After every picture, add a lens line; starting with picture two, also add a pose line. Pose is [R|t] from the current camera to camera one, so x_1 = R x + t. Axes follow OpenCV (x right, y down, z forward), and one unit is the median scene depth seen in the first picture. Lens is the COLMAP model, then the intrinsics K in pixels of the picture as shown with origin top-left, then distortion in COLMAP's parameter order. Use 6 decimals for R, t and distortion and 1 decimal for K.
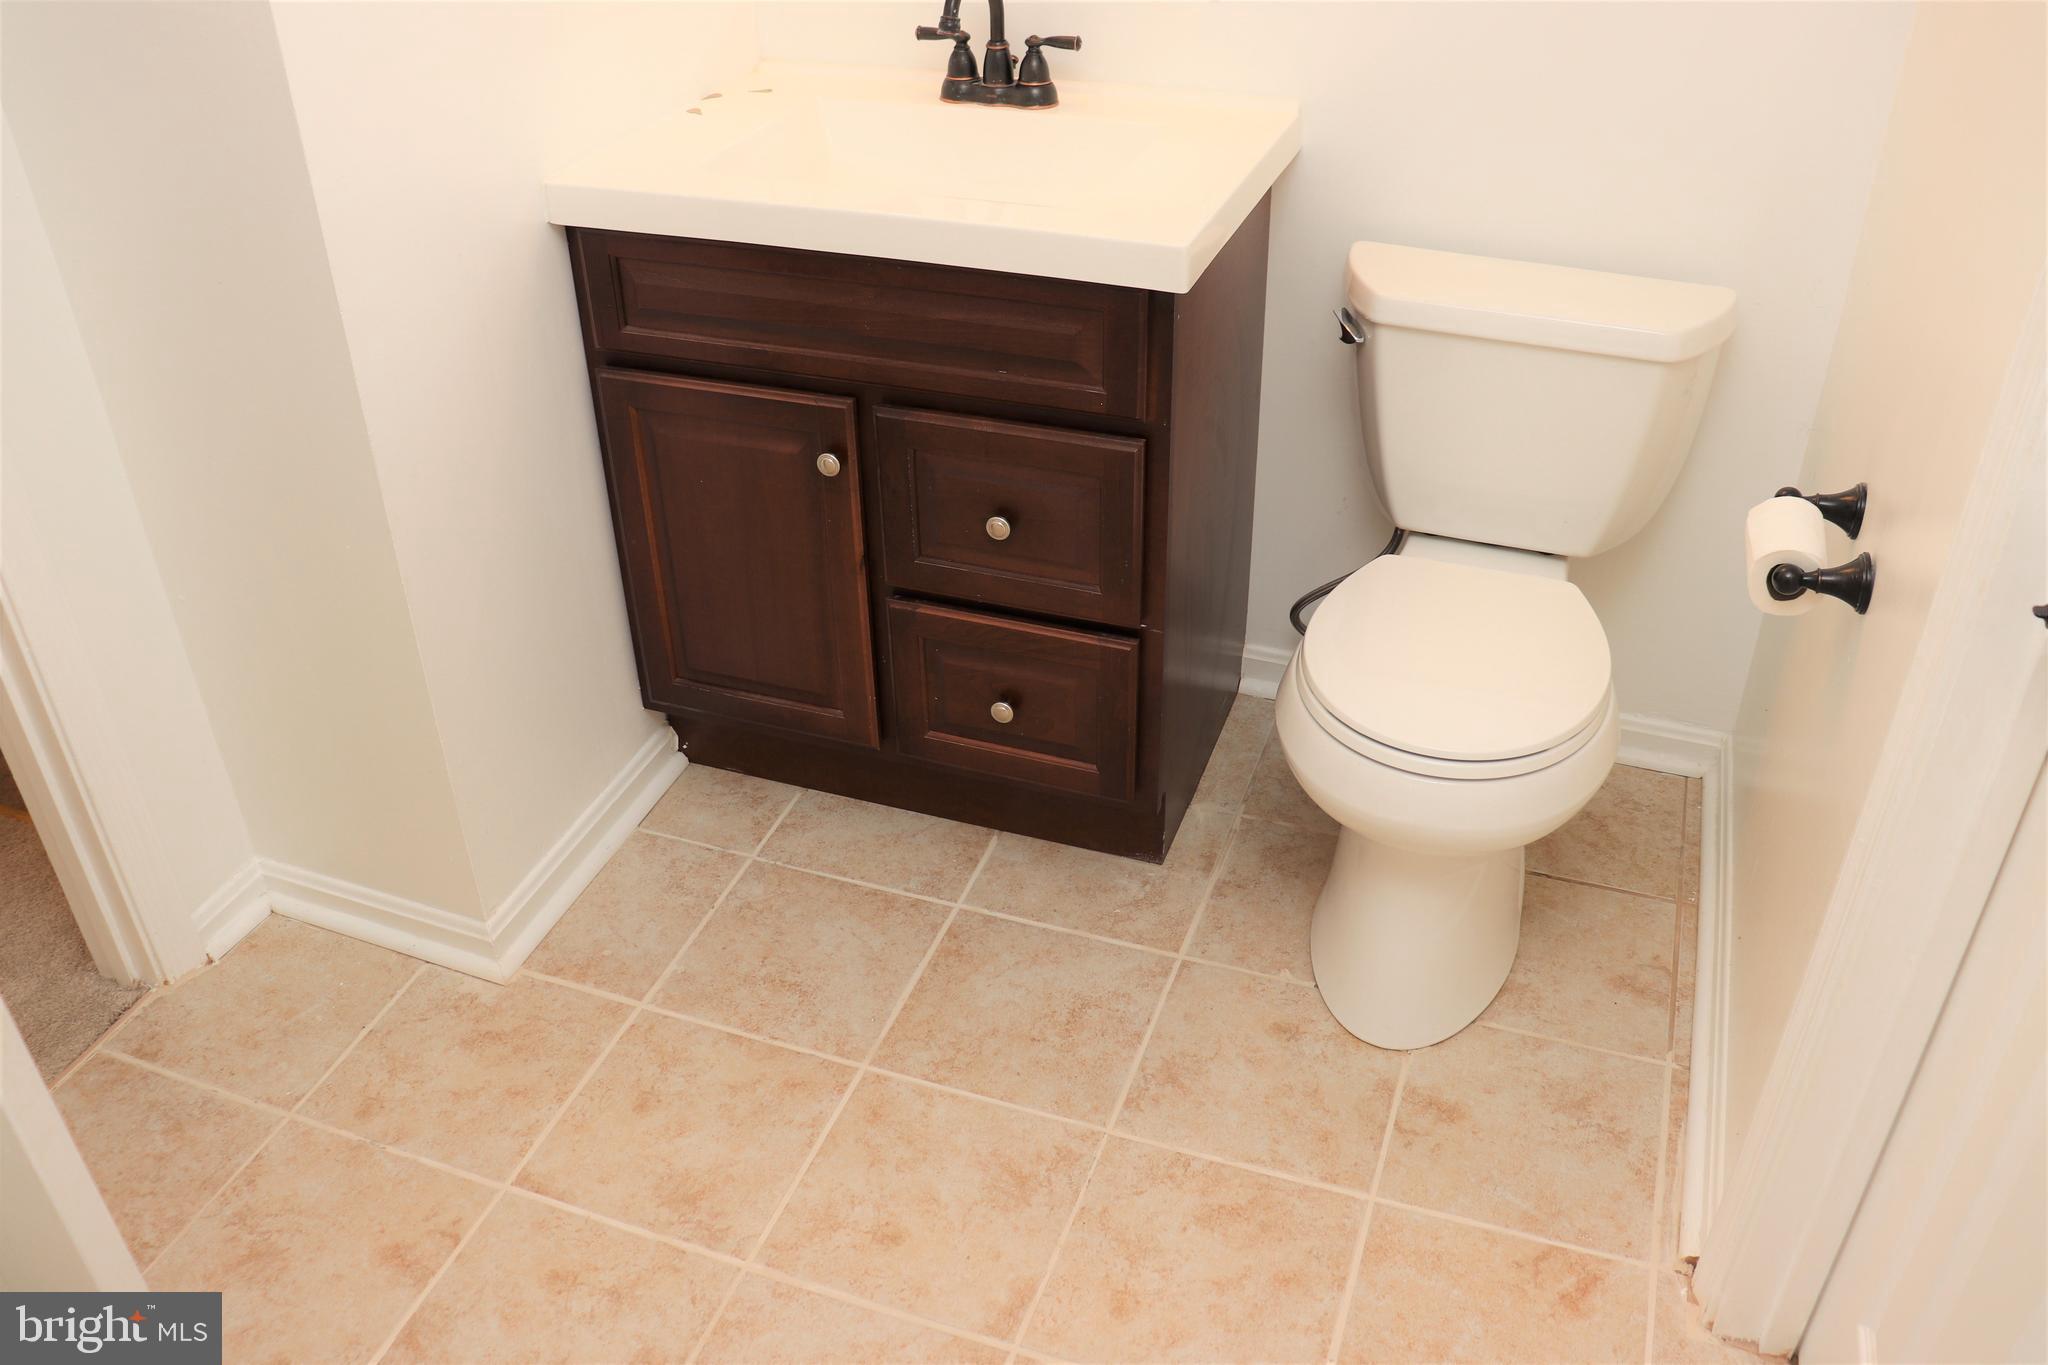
lens RADIAL K [[1688.6, 0, 1025.6], [0, 1688.6, 690.9], [0, 0, 1]] dist [-0.177272, 0.165761]
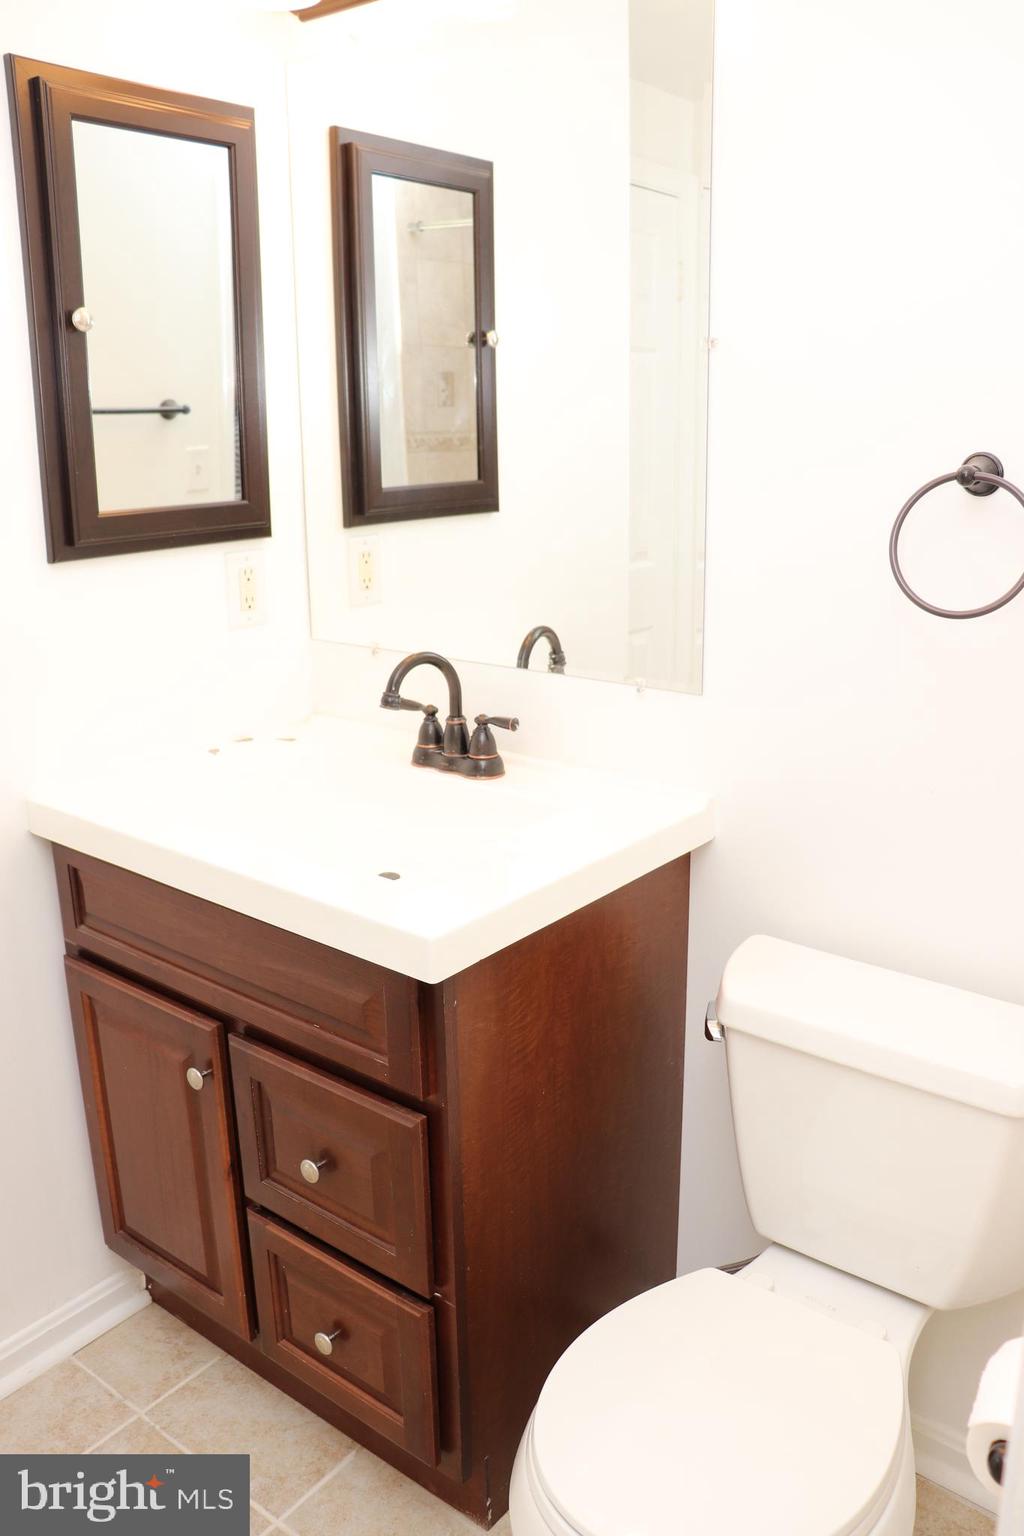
lens RADIAL K [[1266.5, 0, 512.6], [0, 1266.5, 766.0], [0, 0, 1]] dist [-0.177272, 0.165761]
pose [[0.947009, 0.090380, -0.308229, 0.307284], [-0.181120, 0.942746, -0.280044, -0.137237], [0.265272, 0.321031, 0.909159, 0.255031]]
